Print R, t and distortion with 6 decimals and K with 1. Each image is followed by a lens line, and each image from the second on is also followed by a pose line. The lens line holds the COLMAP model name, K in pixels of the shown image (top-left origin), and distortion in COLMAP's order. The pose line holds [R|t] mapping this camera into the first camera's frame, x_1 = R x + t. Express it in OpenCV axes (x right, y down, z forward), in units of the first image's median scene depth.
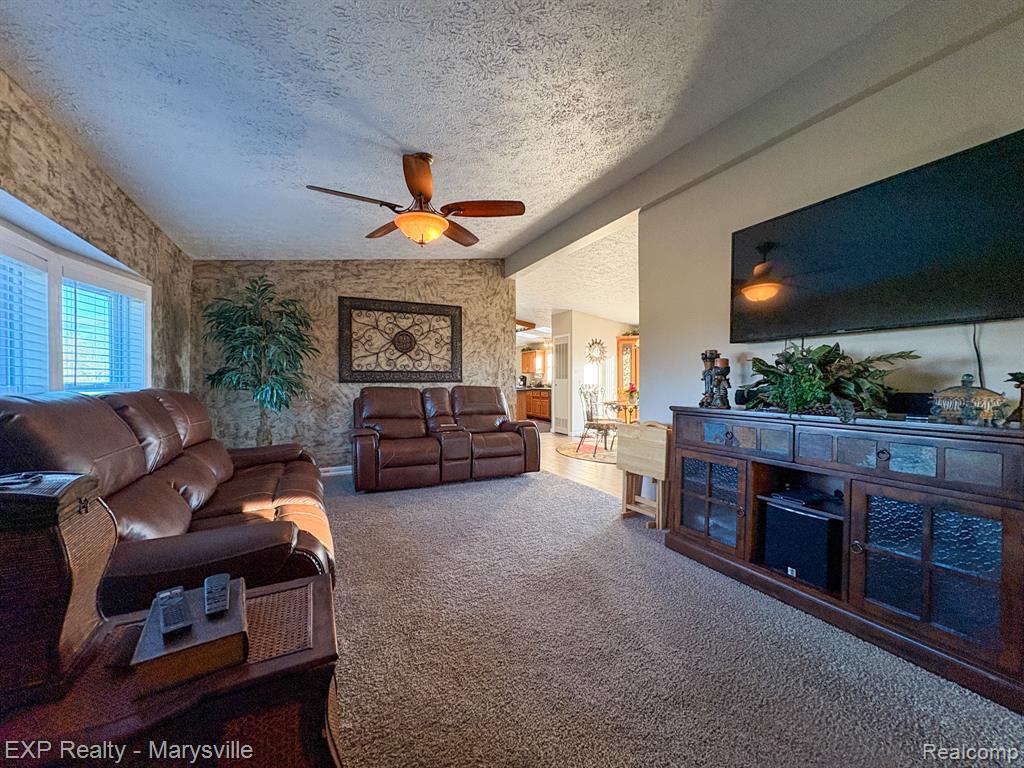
lens RADIAL K [[406.6, 0, 513.7], [0, 406.6, 386.7], [0, 0, 1]] dist [0.002658, -0.000709]
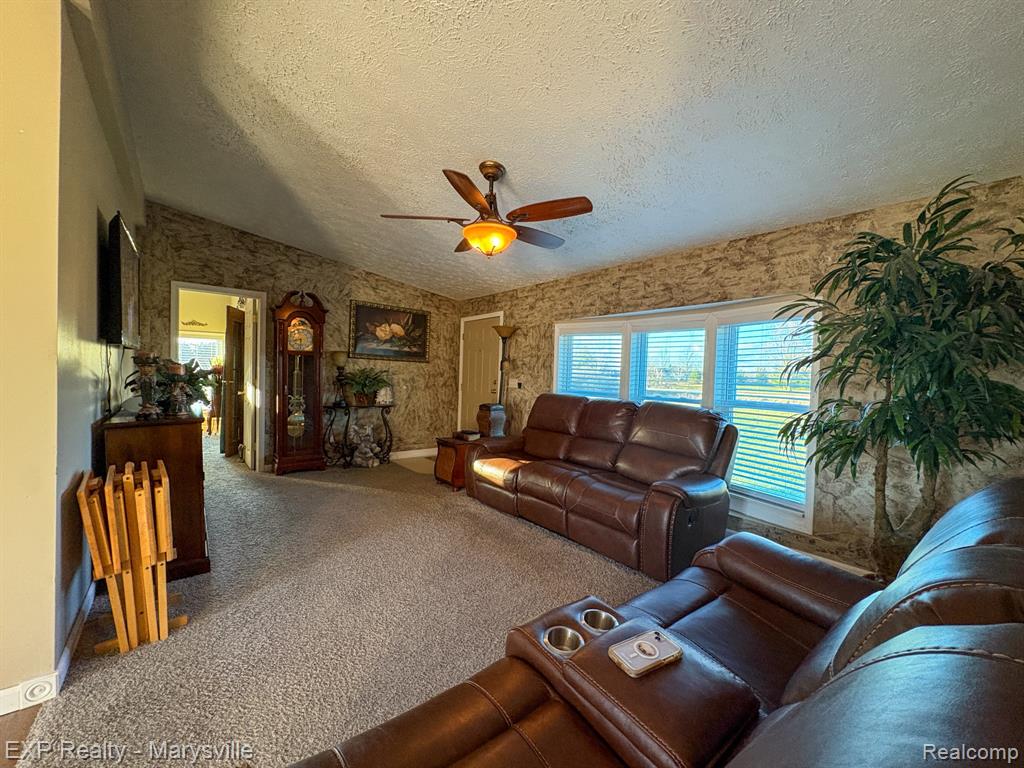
lens RADIAL K [[406.6, 0, 509.1], [0, 406.6, 387.9], [0, 0, 1]] dist [0.002658, -0.000709]
pose [[-0.976445, -0.024641, -0.214355, -0.037860], [-0.035463, 0.998275, 0.046784, -0.043222], [0.212833, 0.053283, -0.975635, 1.069054]]
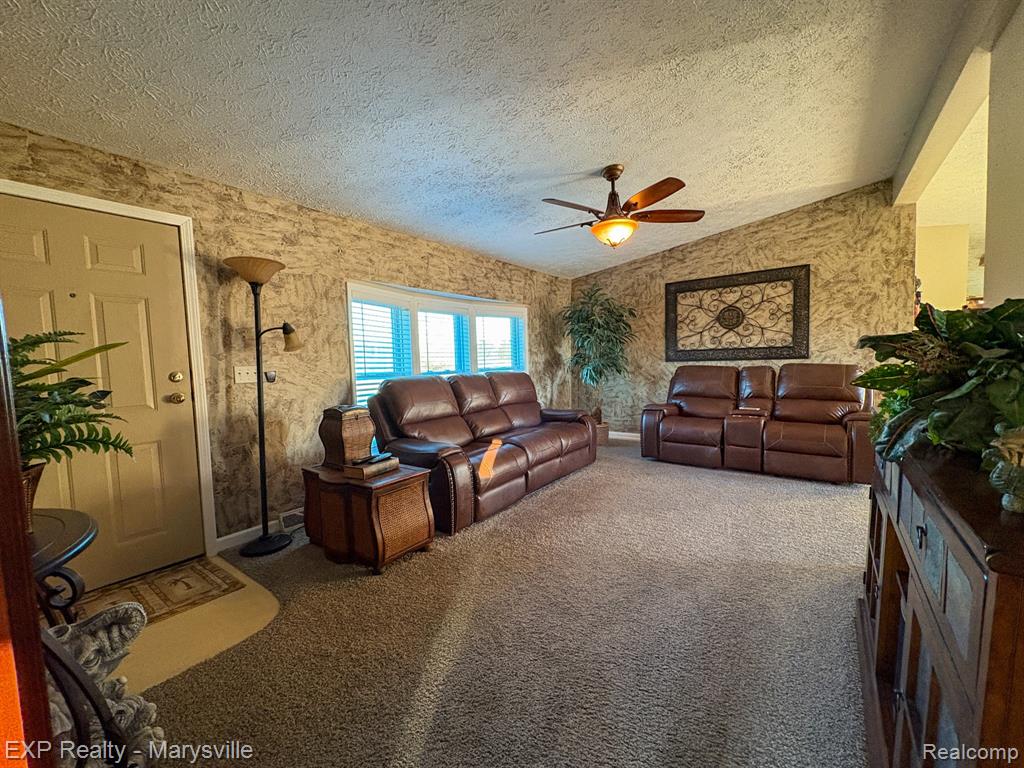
lens RADIAL K [[406.6, 0, 515.3], [0, 406.6, 388.8], [0, 0, 1]] dist [0.002658, -0.000709]
pose [[0.454001, 0.051447, -0.889514, 0.370124], [0.018240, 0.997586, 0.067007, -0.017644], [0.890814, -0.046646, 0.451967, 0.117612]]
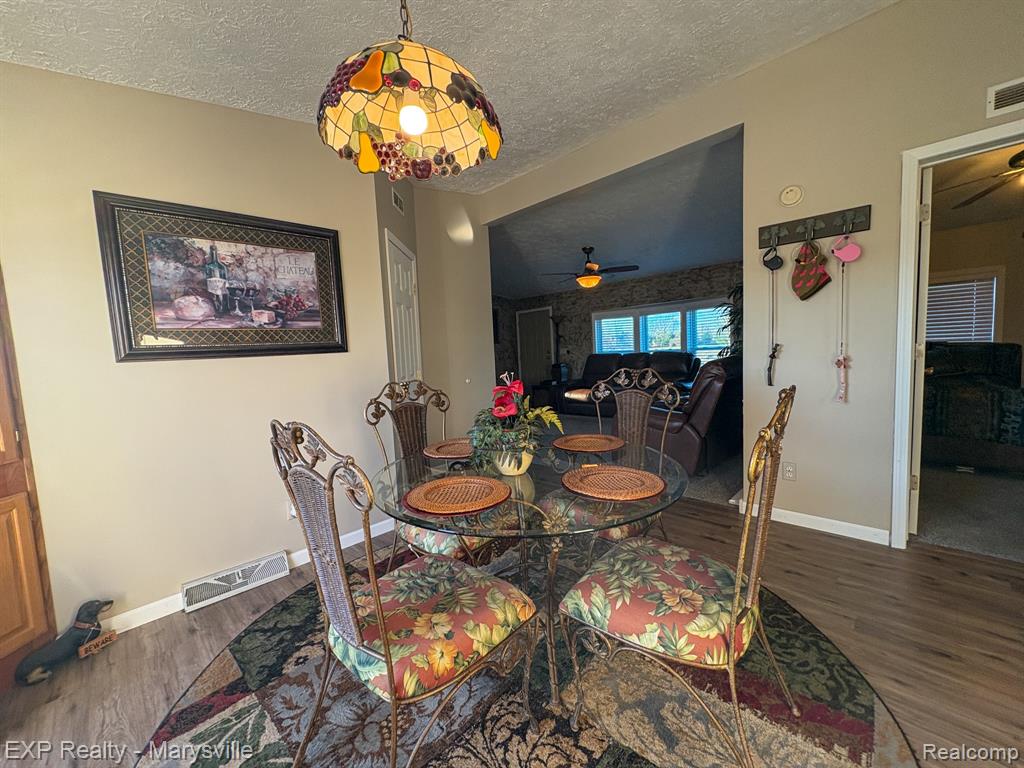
lens RADIAL K [[406.6, 0, 510.3], [0, 406.6, 384.8], [0, 0, 1]] dist [0.002658, -0.000709]
pose [[-0.947201, 0.074725, -0.311812, 0.468353], [0.047386, 0.994410, 0.094362, -0.037568], [0.317121, 0.074605, -0.945446, 1.578488]]
